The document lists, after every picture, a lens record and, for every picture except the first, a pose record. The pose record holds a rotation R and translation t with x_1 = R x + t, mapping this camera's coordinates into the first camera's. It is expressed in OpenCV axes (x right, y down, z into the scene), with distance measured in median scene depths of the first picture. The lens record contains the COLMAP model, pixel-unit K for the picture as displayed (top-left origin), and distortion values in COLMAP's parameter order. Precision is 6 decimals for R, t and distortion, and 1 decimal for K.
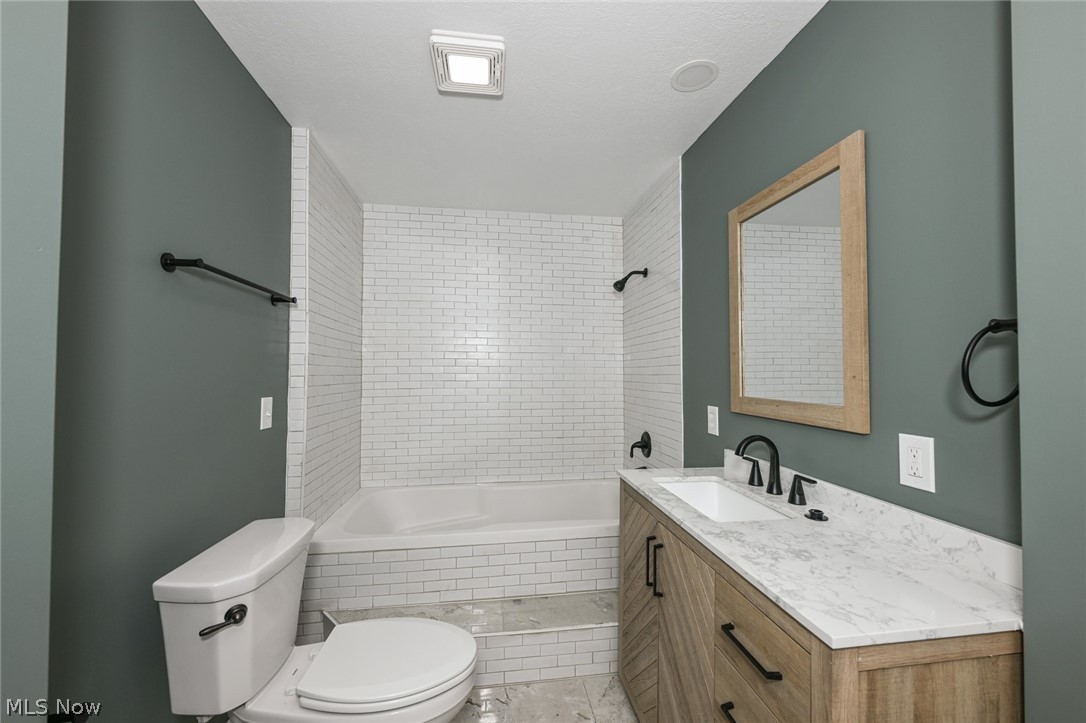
lens RADIAL K [[432.8, 0, 545.7], [0, 432.8, 362.2], [0, 0, 1]] dist [-0.000086, 0.000043]
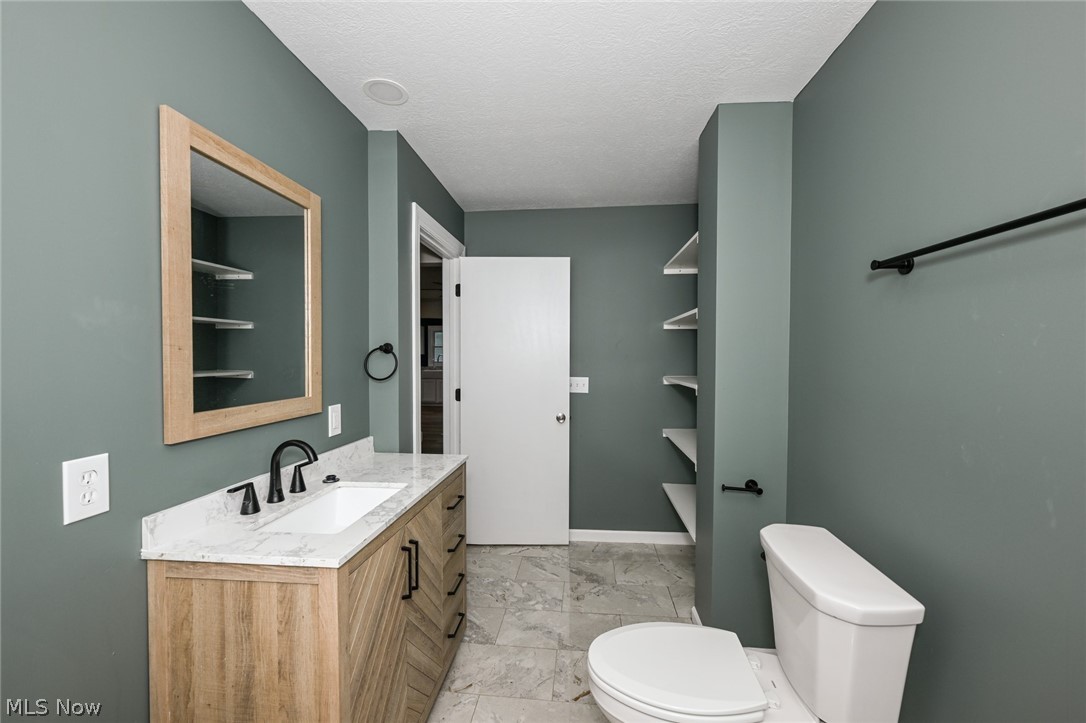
lens RADIAL K [[432.8, 0, 545.7], [0, 432.8, 362.2], [0, 0, 1]] dist [-0.000086, 0.000043]
pose [[-0.970487, -0.008846, 0.240992, -0.281770], [-0.008655, 0.999961, 0.001849, -0.007491], [-0.240999, -0.000291, -0.970525, 1.866703]]
